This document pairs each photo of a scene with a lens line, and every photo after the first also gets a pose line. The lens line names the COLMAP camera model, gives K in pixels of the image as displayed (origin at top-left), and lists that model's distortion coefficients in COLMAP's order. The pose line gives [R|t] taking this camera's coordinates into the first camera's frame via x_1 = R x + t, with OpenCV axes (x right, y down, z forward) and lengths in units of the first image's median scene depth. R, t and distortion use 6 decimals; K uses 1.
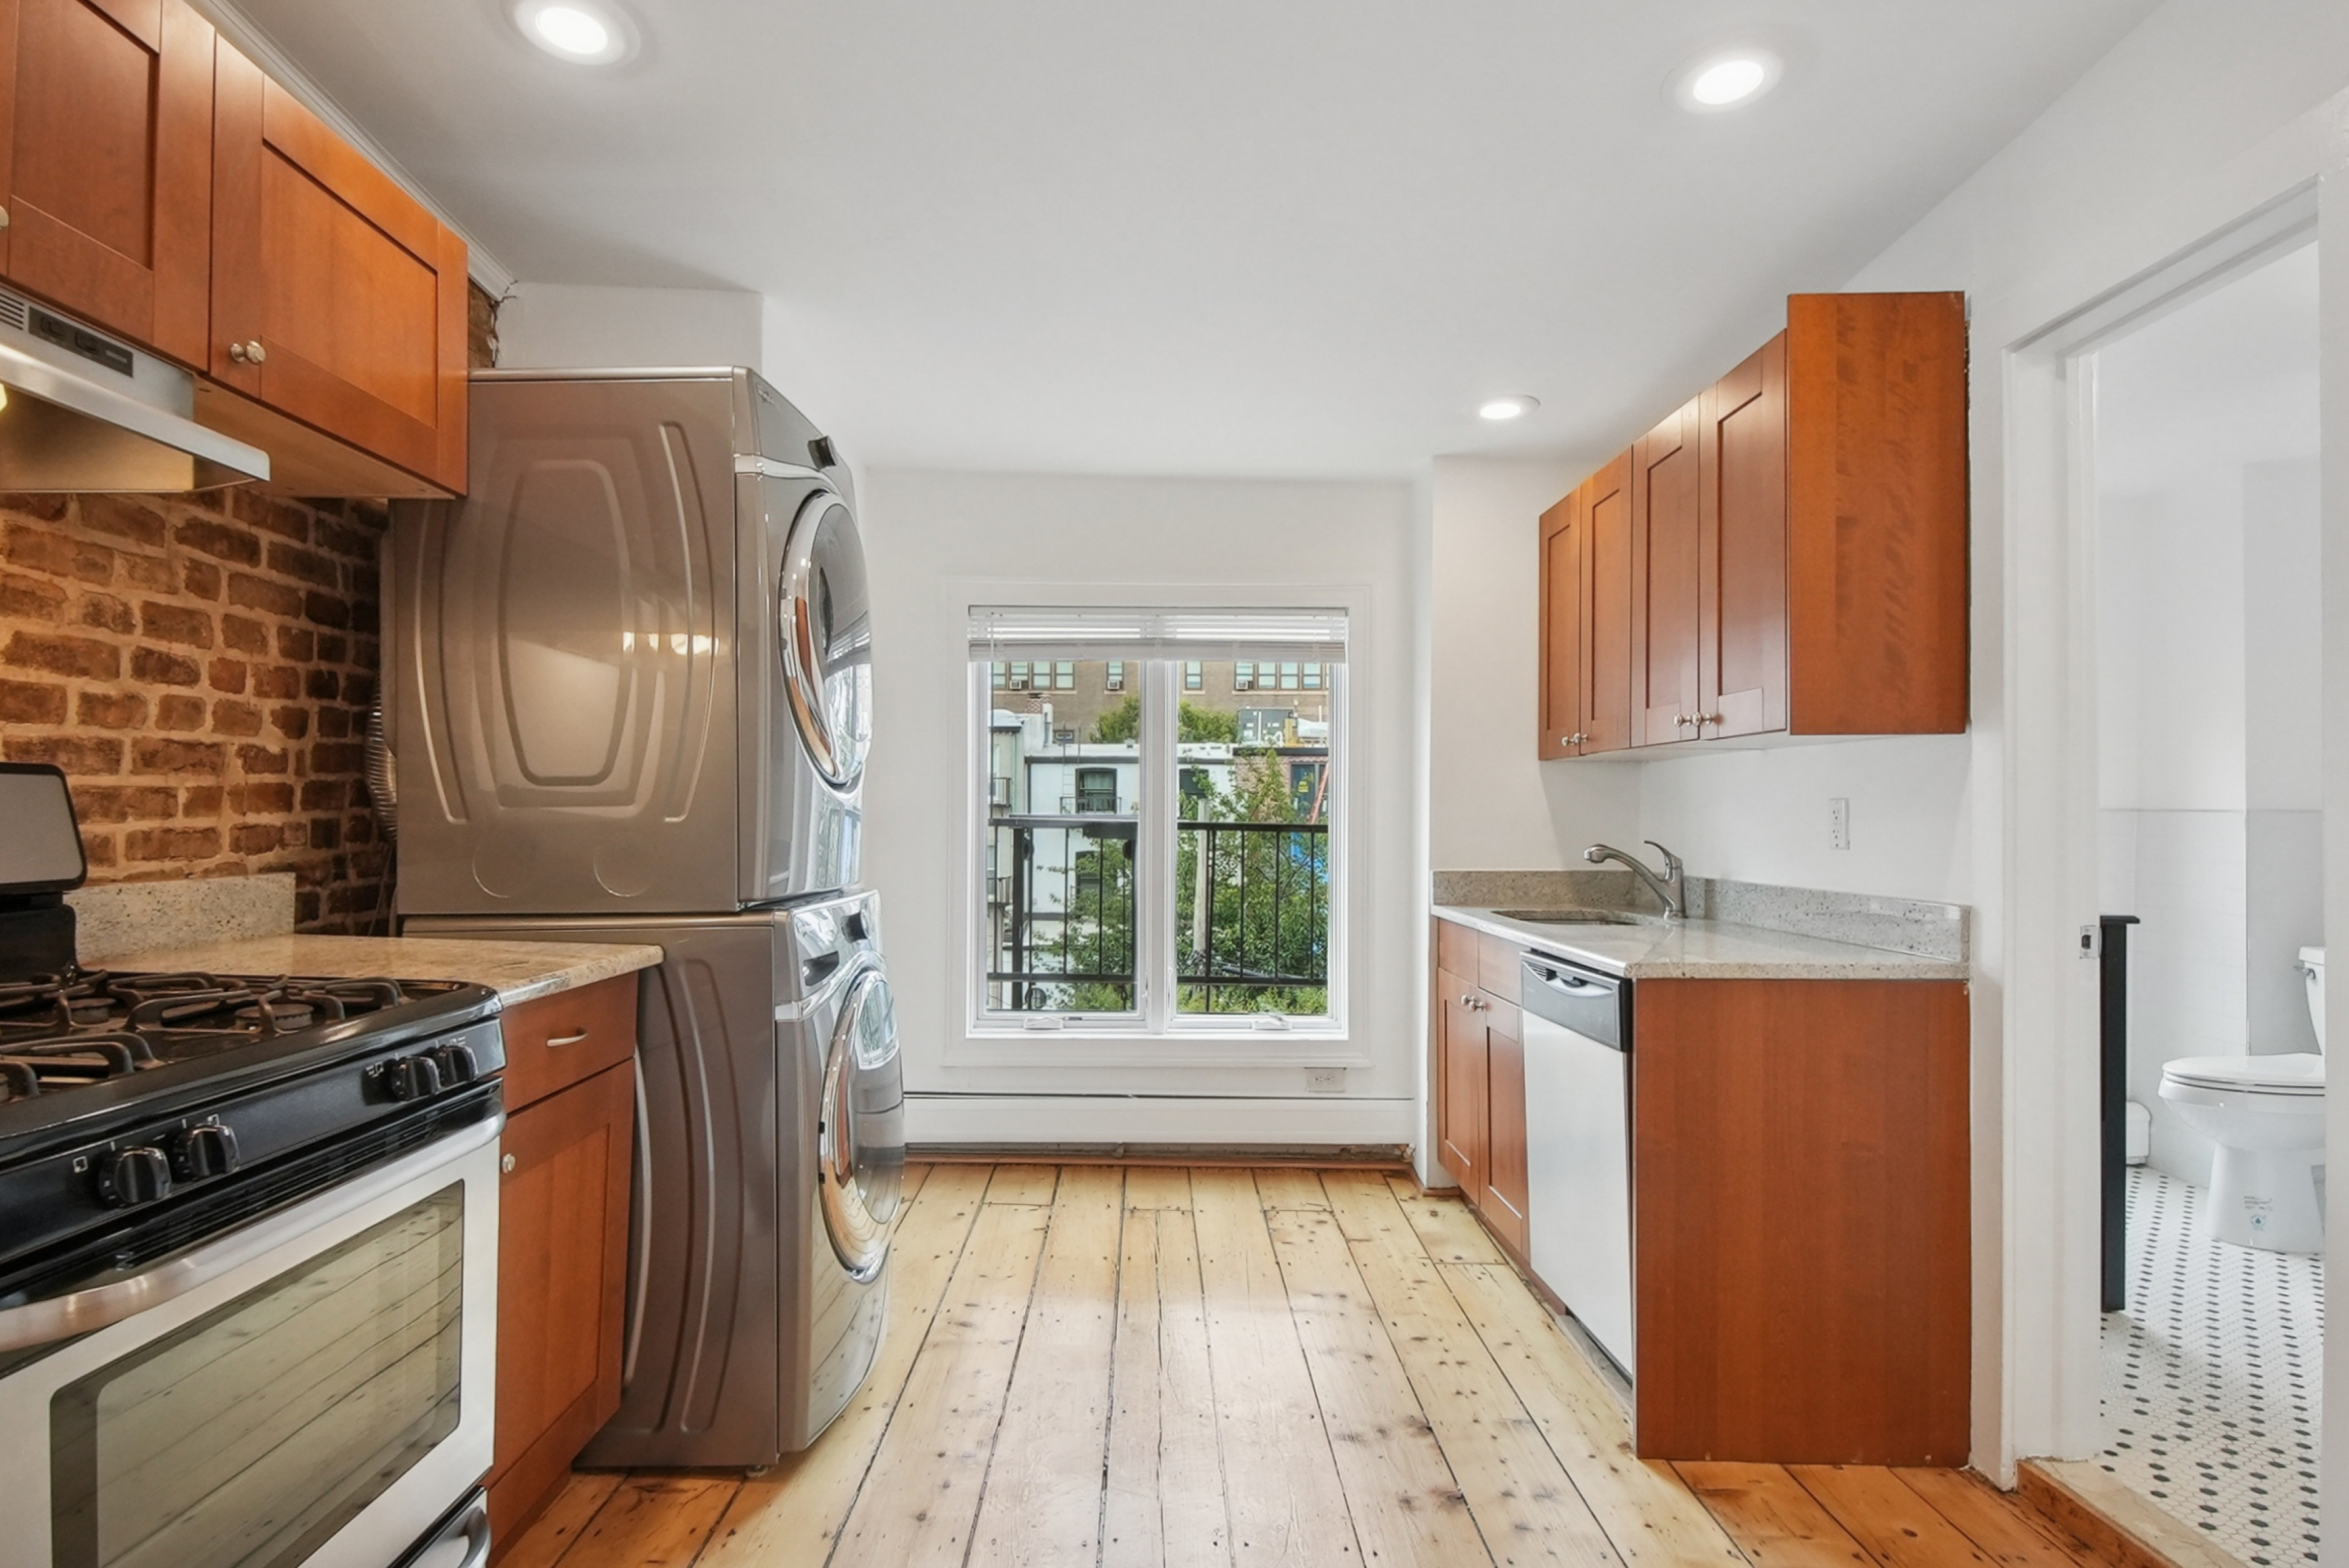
lens RADIAL K [[1264.7, 0, 1182.1], [0, 1264.7, 805.8], [0, 0, 1]] dist [0.036579, -0.003285]
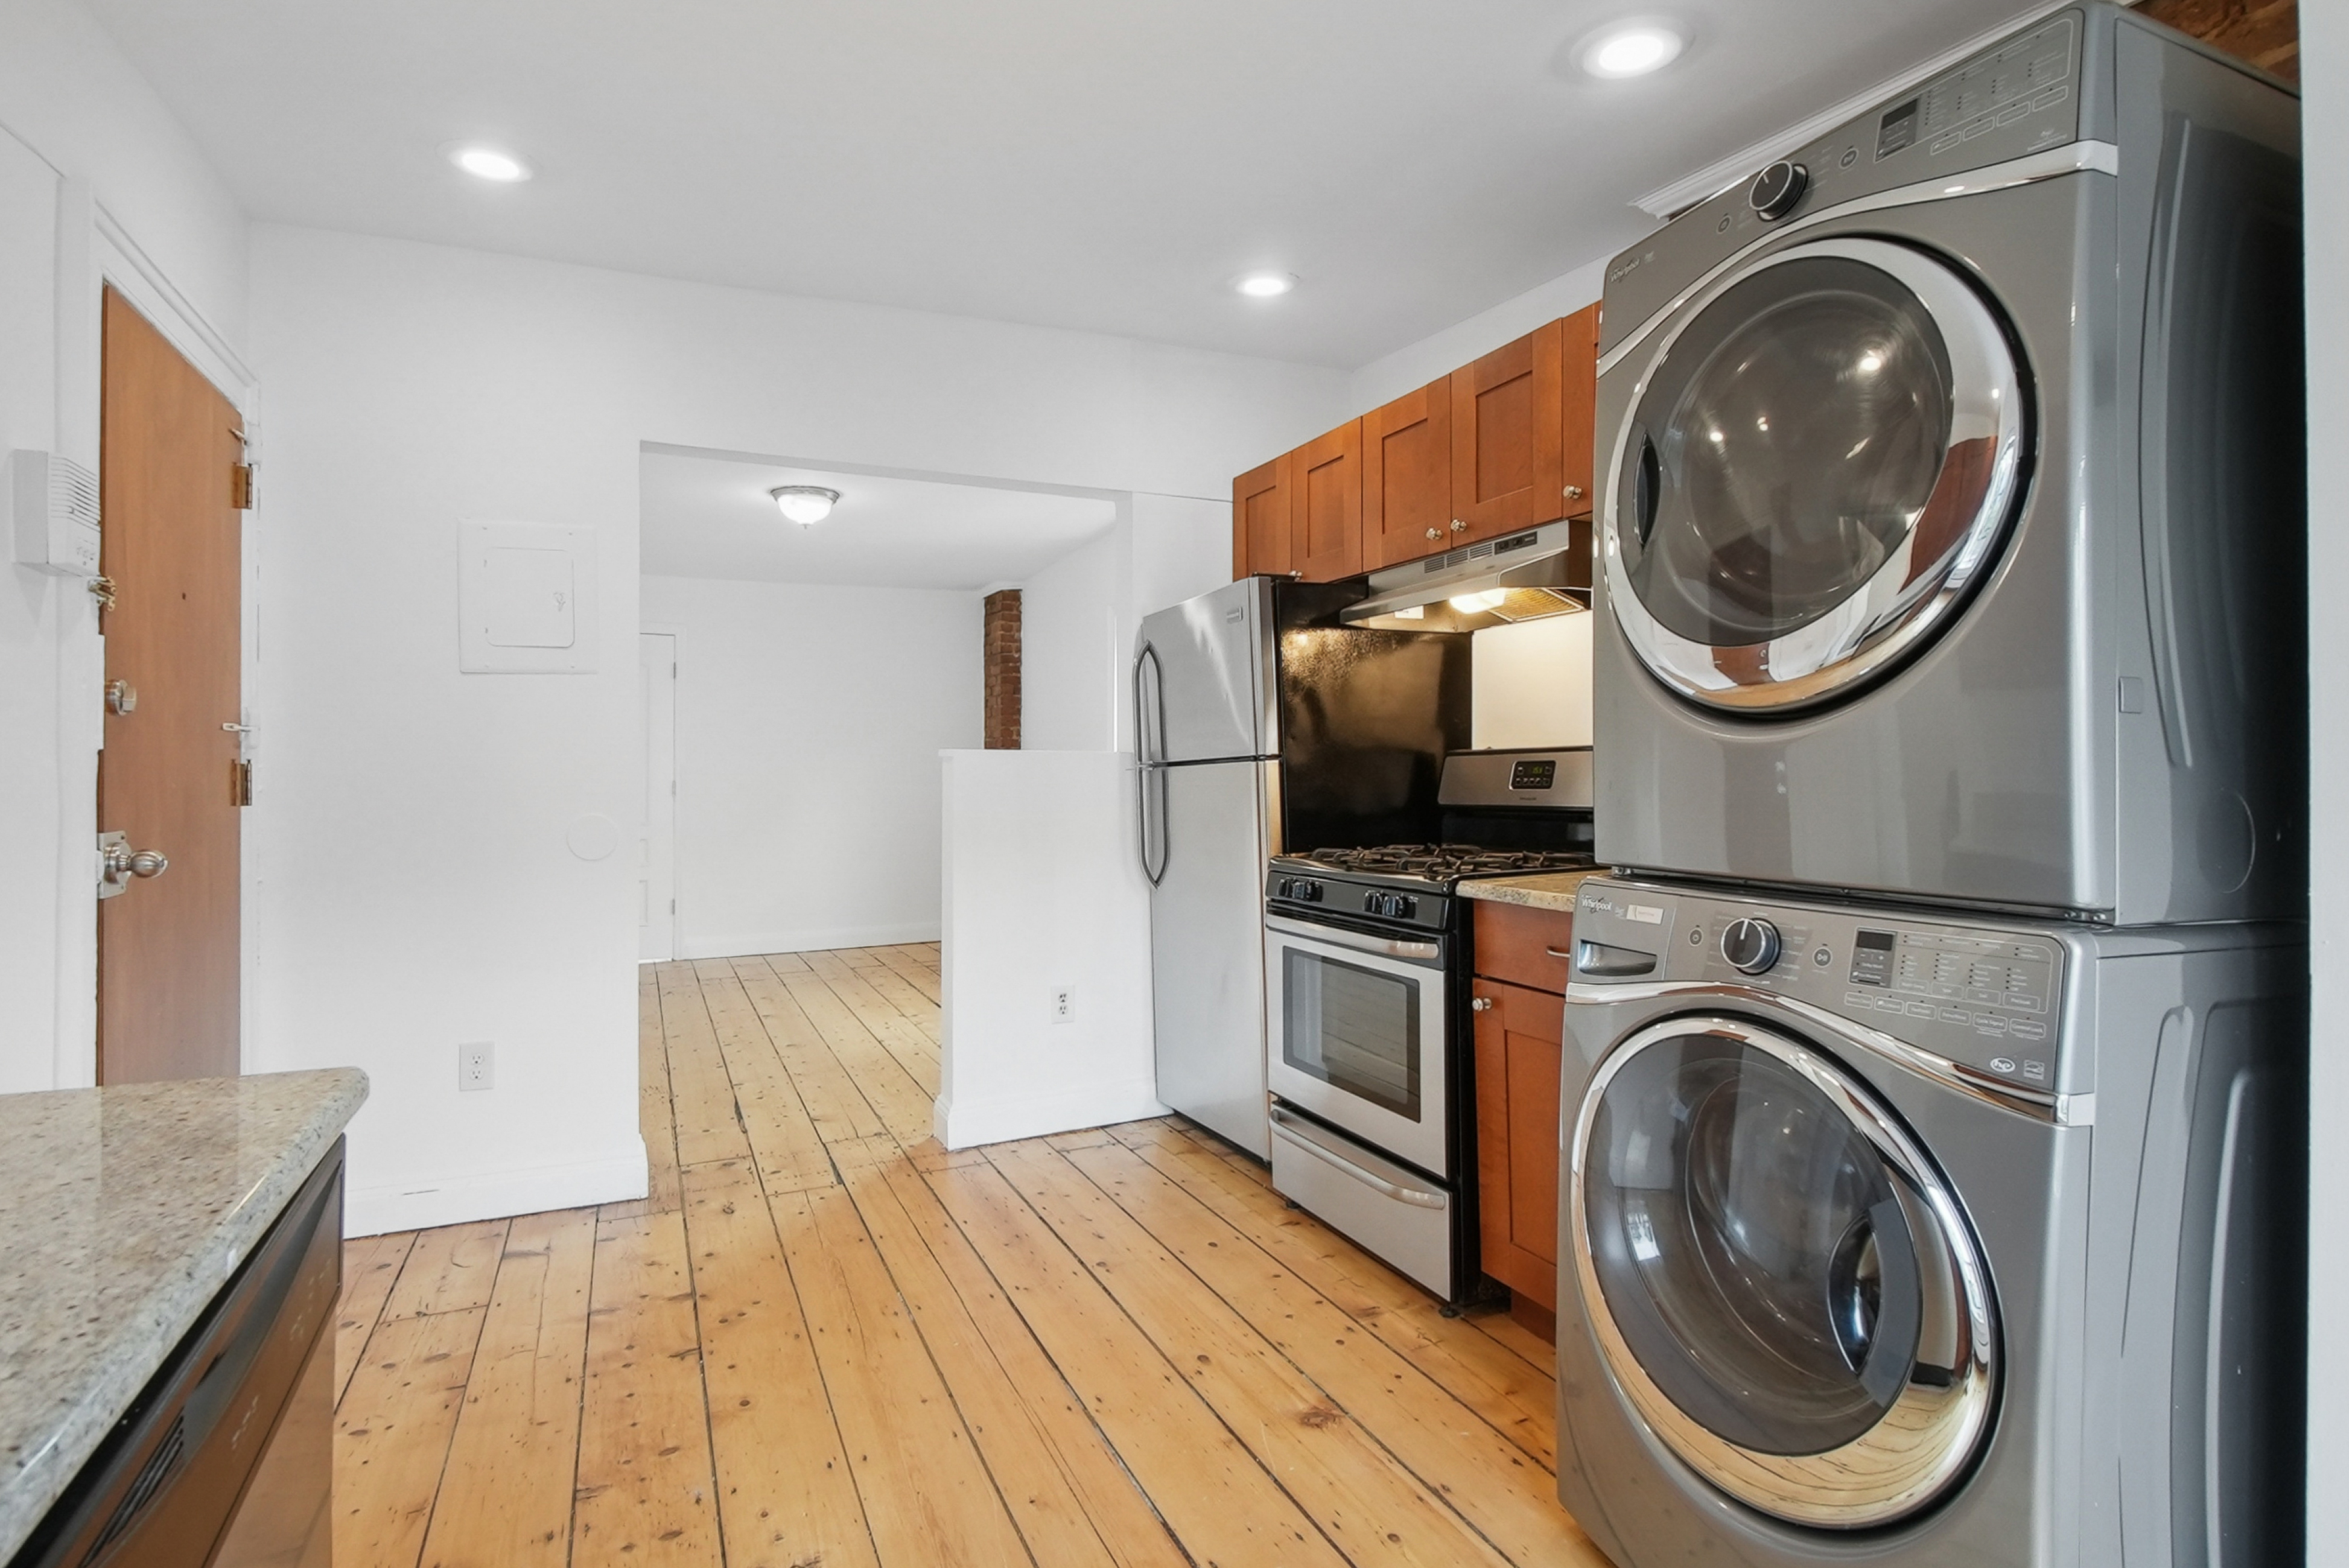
lens RADIAL K [[1232.0, 0, 1179.2], [0, 1232.0, 773.5], [0, 0, 1]] dist [-0.000427, -0.000188]
pose [[-0.918845, -0.007704, -0.394543, 0.258128], [-0.003021, 0.999917, -0.012488, 0.023108], [0.394607, -0.010282, -0.918792, 1.598162]]
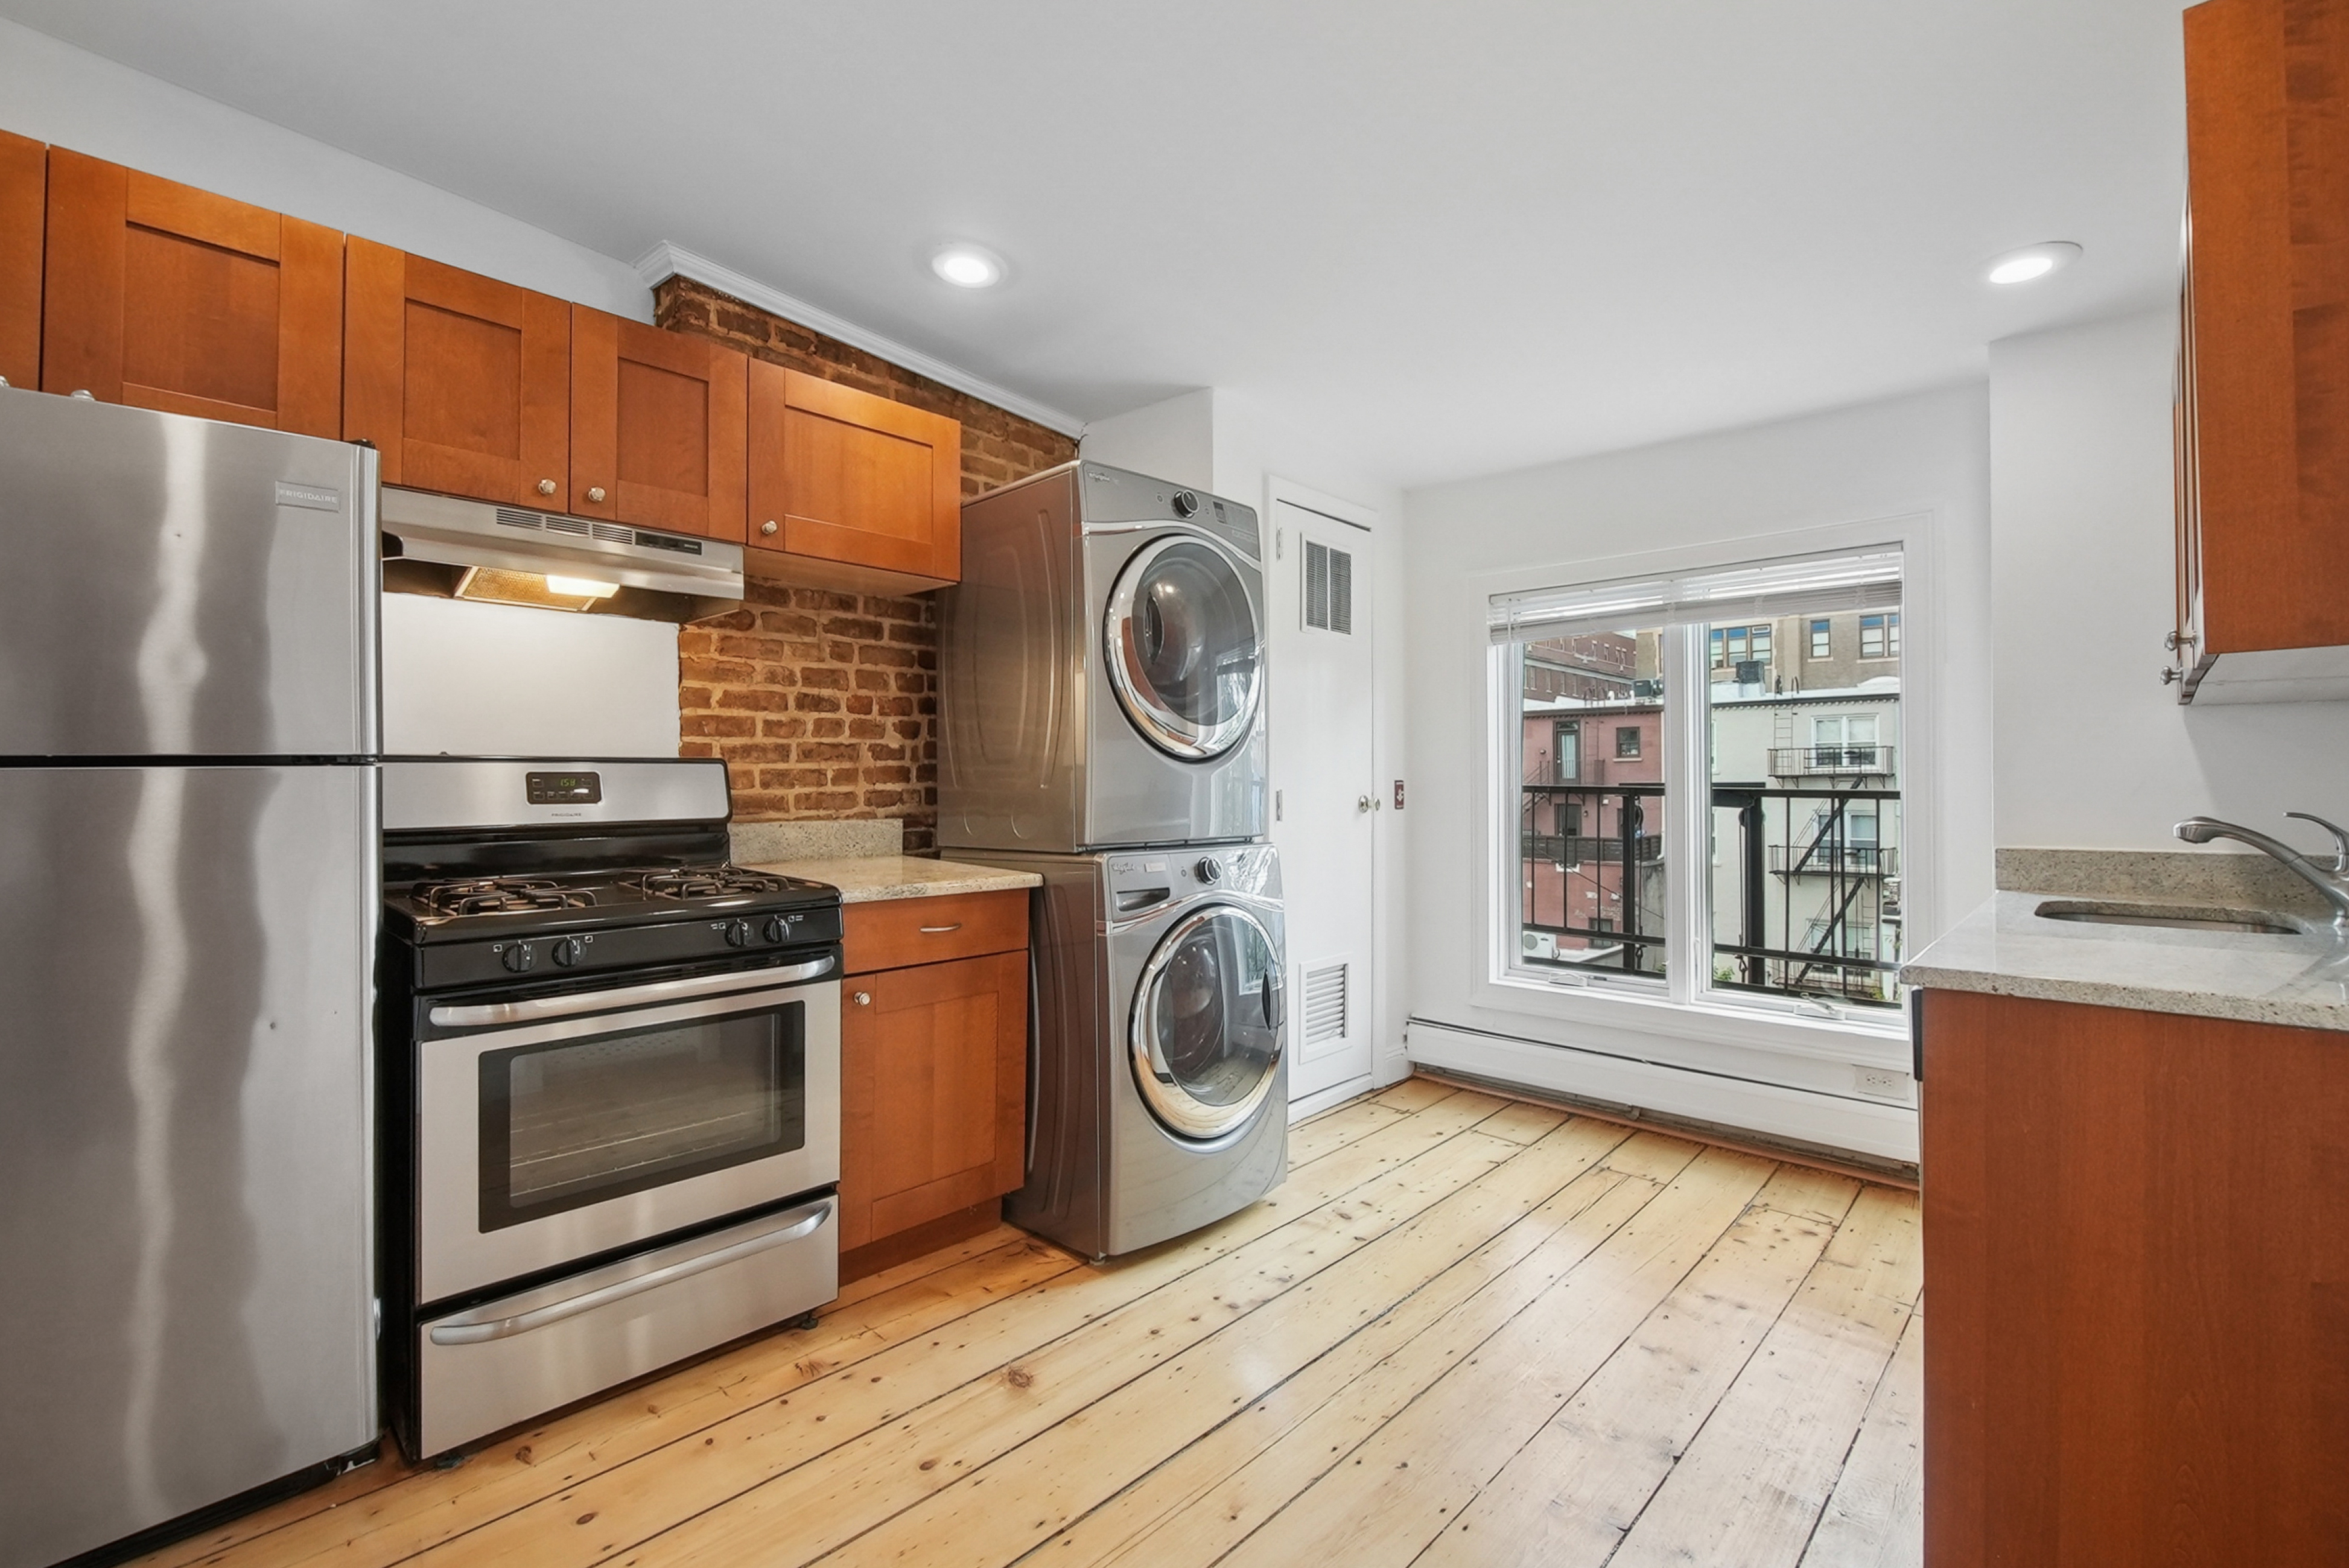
lens RADIAL K [[1062.1, 0, 1143.6], [0, 1062.1, 776.8], [0, 0, 1]] dist [0.021484, -0.003499]
pose [[0.722418, -0.010608, -0.691375, 0.483006], [0.009376, 0.999941, -0.005545, 0.007380], [0.691393, -0.002476, 0.722474, 0.204877]]
